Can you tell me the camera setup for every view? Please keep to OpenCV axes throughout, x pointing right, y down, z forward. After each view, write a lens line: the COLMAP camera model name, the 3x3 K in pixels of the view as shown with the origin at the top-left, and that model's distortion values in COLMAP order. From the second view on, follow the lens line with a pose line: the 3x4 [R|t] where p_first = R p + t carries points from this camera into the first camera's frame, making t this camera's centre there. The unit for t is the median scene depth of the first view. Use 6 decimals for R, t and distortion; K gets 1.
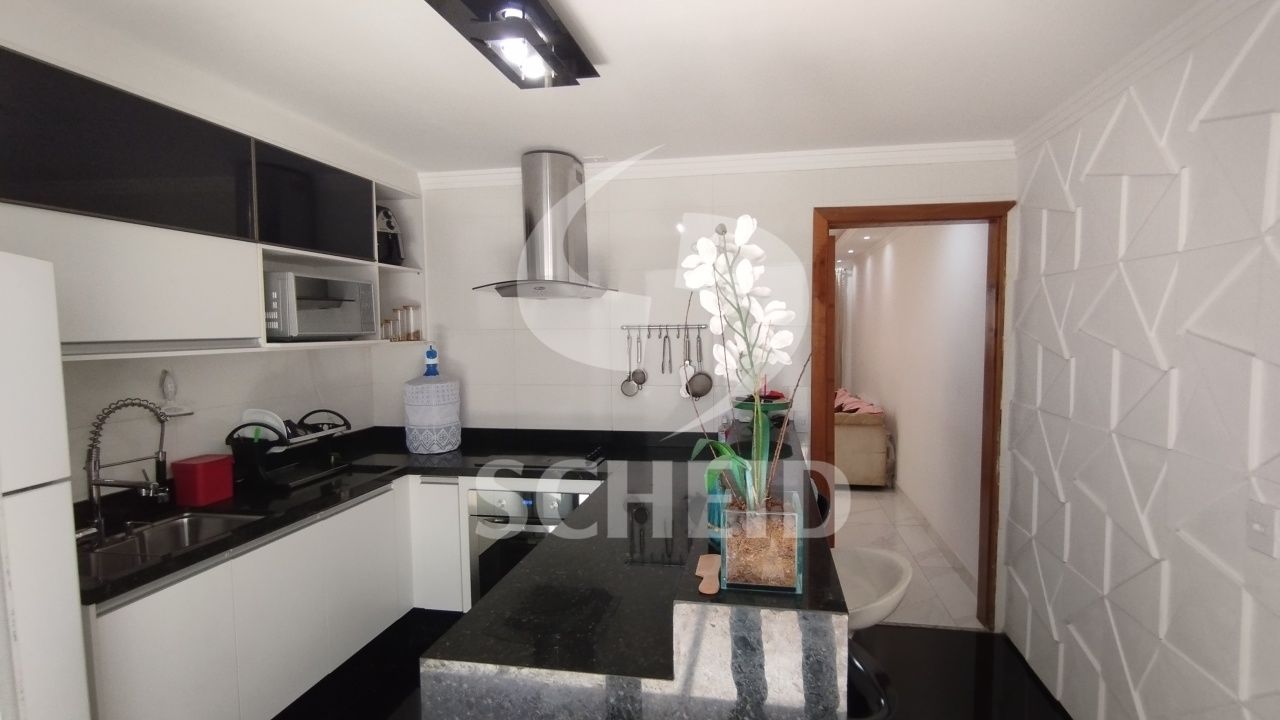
lens RADIAL K [[587.3, 0, 656.1], [0, 587.3, 363.2], [0, 0, 1]] dist [-0.002604, -0.000319]
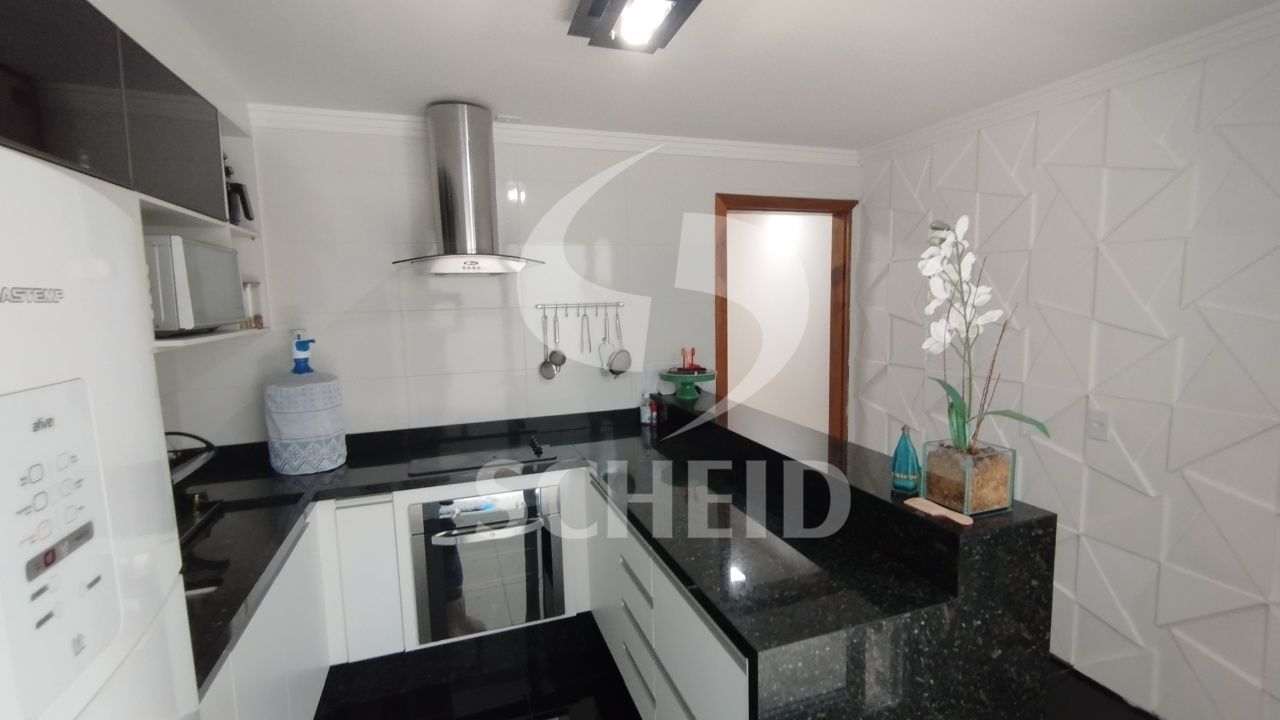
lens RADIAL K [[618.6, 0, 669.1], [0, 618.6, 362.0], [0, 0, 1]] dist [-0.001375, -0.000421]
pose [[0.857355, -0.063529, 0.510789, -0.396548], [0.045167, 0.997812, 0.048291, -0.011391], [-0.512739, -0.018331, 0.858349, 0.055344]]
